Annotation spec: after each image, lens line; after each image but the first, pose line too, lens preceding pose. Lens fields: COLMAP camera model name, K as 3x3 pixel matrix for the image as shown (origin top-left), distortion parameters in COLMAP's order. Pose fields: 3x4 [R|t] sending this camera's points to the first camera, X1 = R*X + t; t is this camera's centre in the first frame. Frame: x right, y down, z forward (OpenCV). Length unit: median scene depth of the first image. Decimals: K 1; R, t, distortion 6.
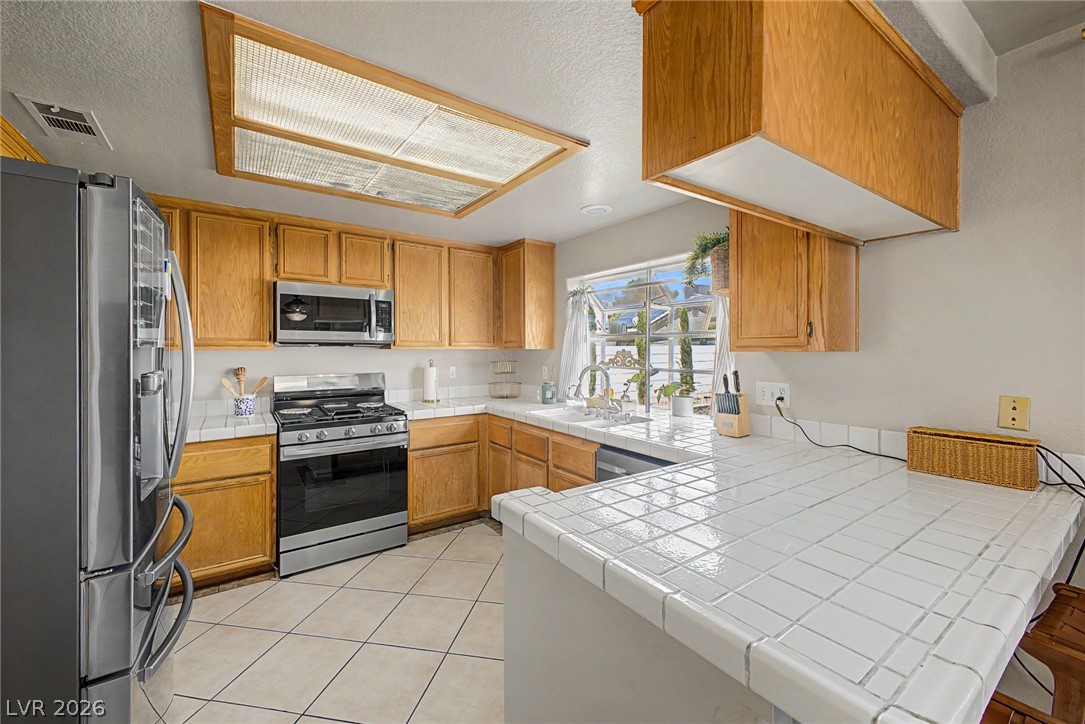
lens RADIAL K [[433.4, 0, 543.8], [0, 433.4, 355.6], [0, 0, 1]] dist [0.034974, -0.015337]
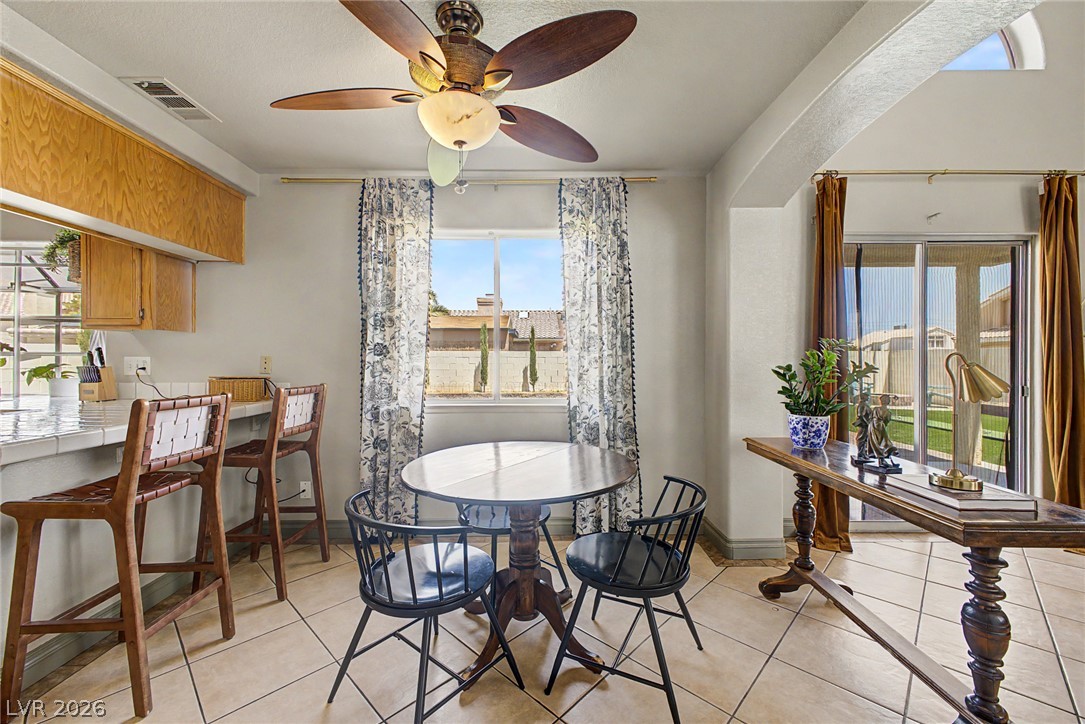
lens RADIAL K [[433.4, 0, 543.8], [0, 433.4, 355.6], [0, 0, 1]] dist [0.034974, -0.015337]
pose [[0.564643, 0.010124, 0.825273, 0.093966], [0.007850, 0.999814, -0.017636, 0.067520], [-0.825298, 0.016437, 0.564459, -0.539967]]
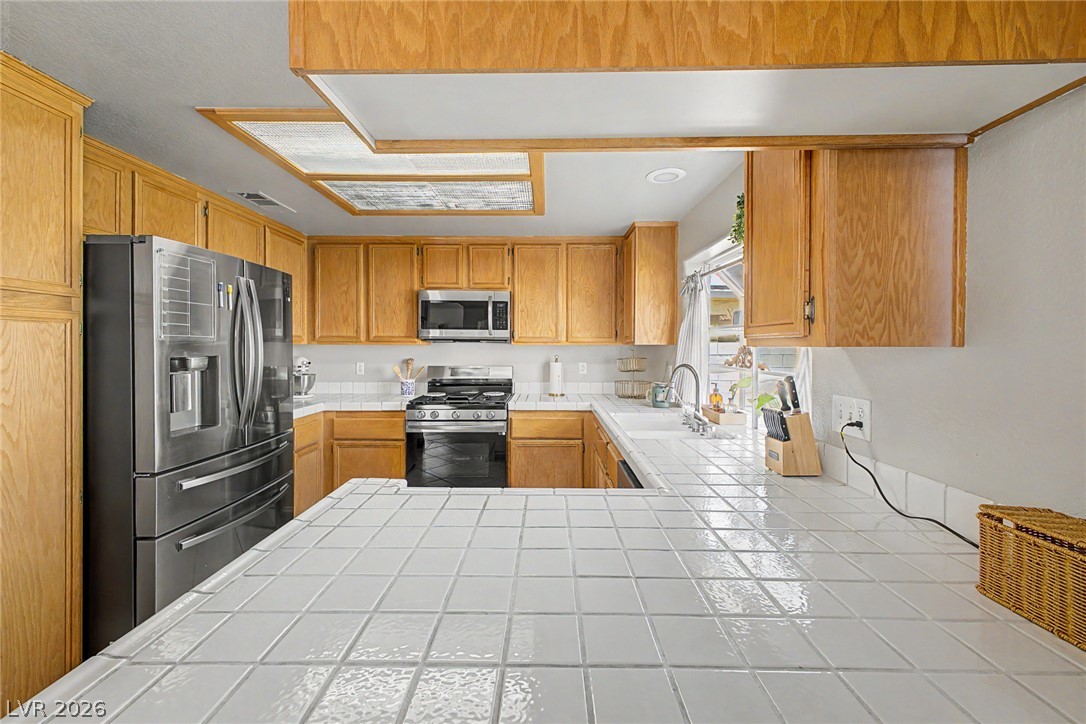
lens RADIAL K [[433.8, 0, 544.3], [0, 433.8, 355.6], [0, 0, 1]] dist [0.034974, -0.015337]
pose [[0.810391, 0.016141, -0.585667, 0.399928], [-0.013374, 0.999870, 0.009052, 0.001872], [0.585737, 0.000497, 0.810501, 0.179959]]
